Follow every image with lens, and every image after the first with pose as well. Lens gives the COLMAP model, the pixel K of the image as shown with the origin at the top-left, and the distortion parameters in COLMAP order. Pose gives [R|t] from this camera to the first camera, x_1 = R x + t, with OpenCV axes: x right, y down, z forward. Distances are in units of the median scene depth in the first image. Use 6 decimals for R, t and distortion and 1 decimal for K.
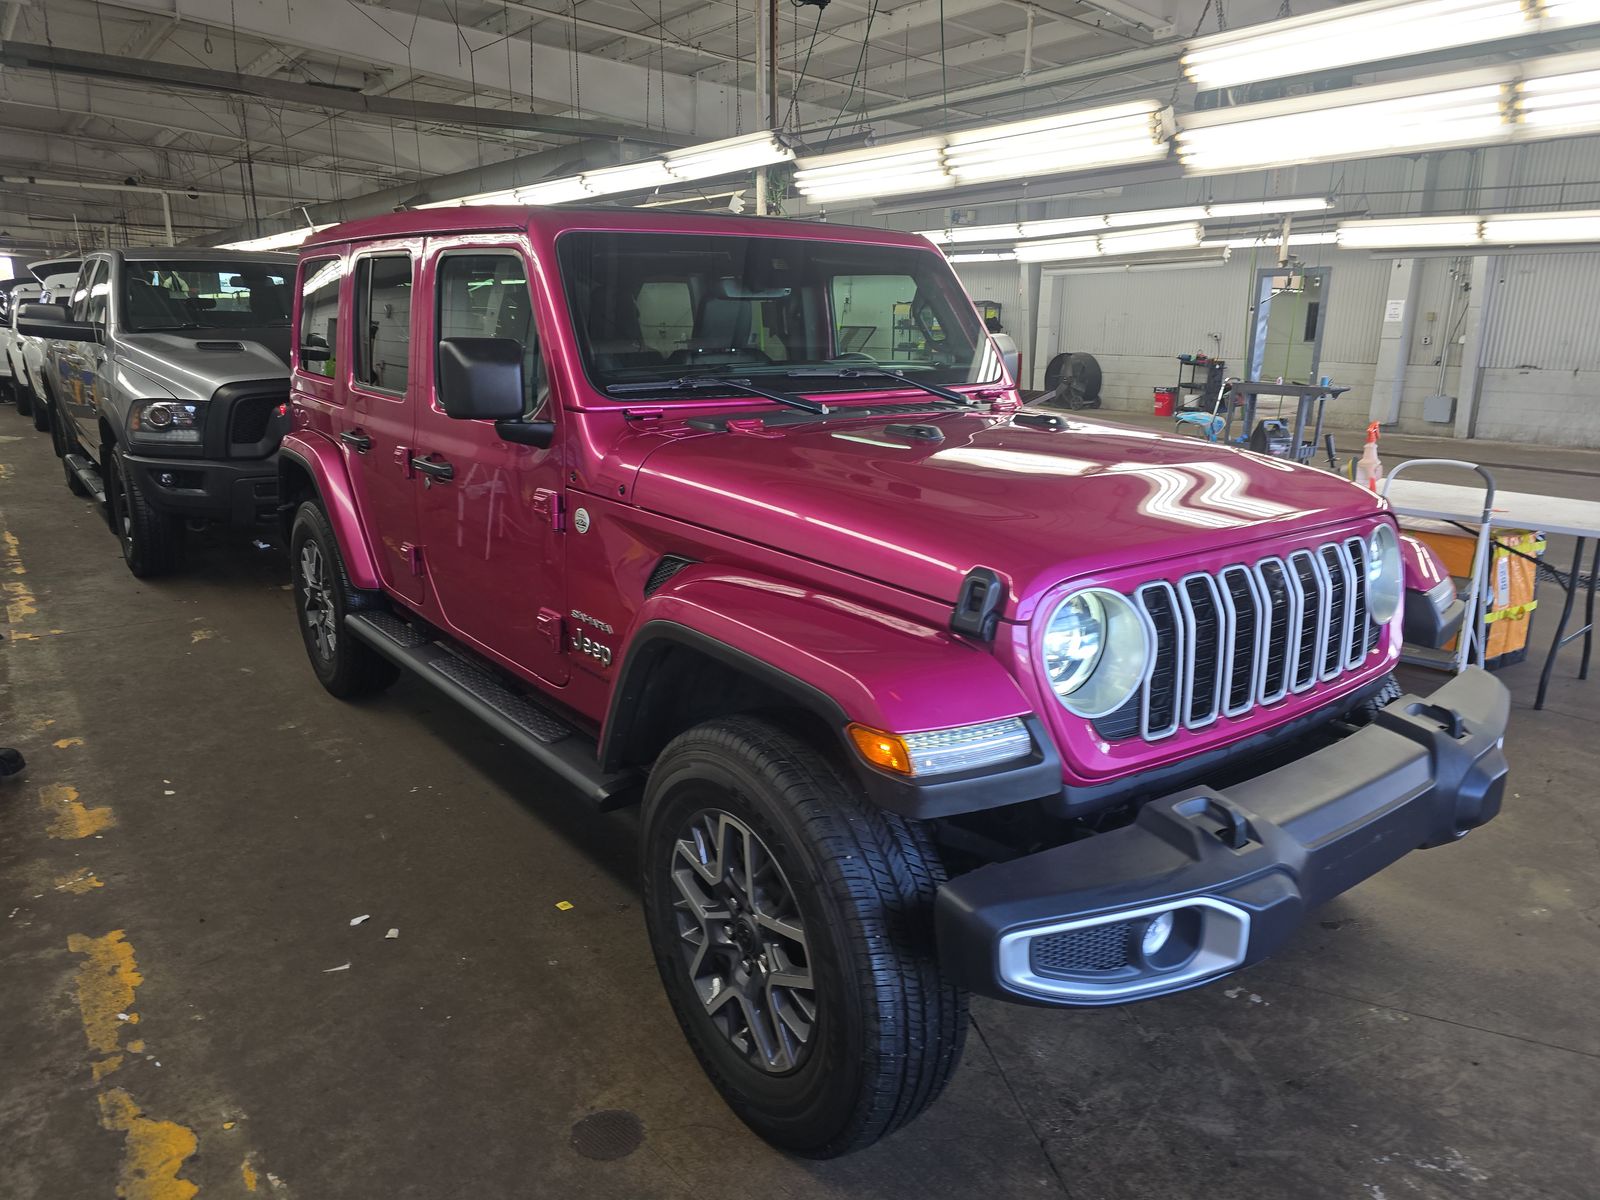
lens RADIAL K [[1096.6, 0, 801.3], [0, 1096.6, 600.4], [0, 0, 1]] dist [0.017673, -0.003824]
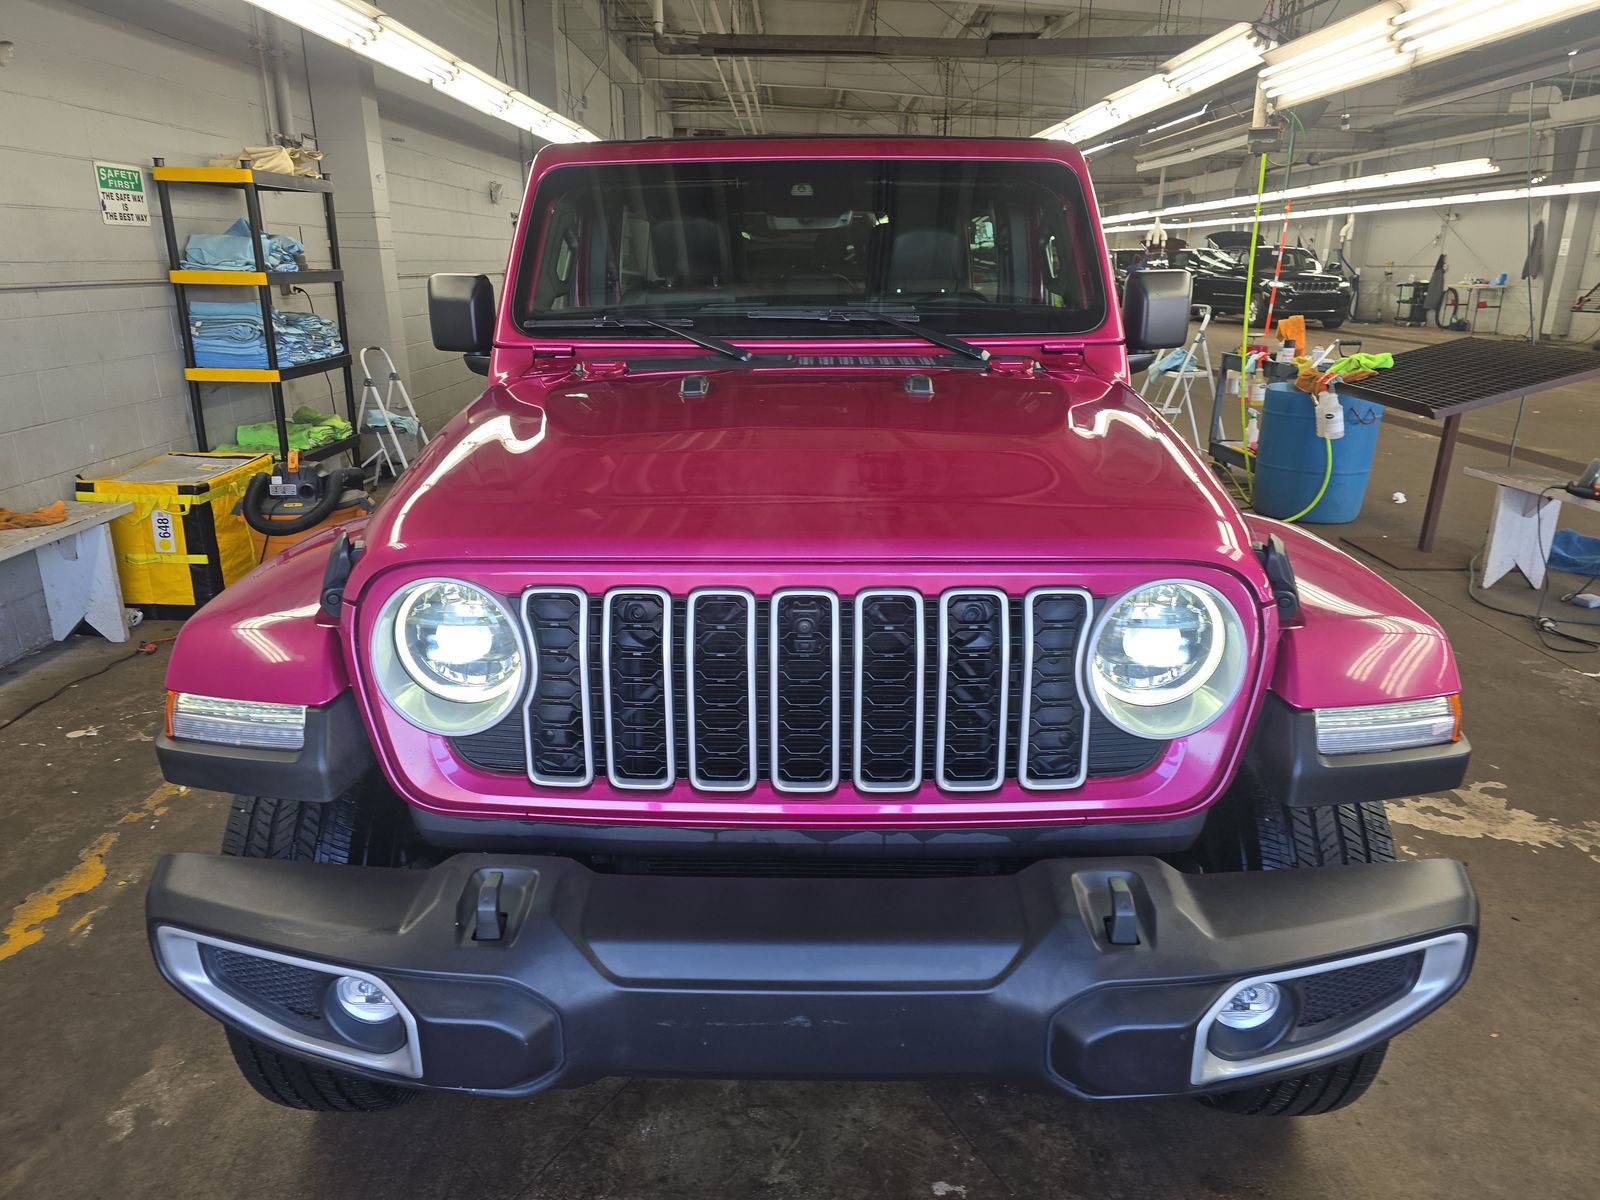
lens RADIAL K [[1096.6, 0, 794.5], [0, 1096.6, 597.9], [0, 0, 1]] dist [0.017673, -0.003824]
pose [[0.779726, 0.172288, -0.601950, 0.300620], [-0.145403, 0.984939, 0.093560, -0.034792], [0.609003, 0.014574, 0.793034, 0.159625]]
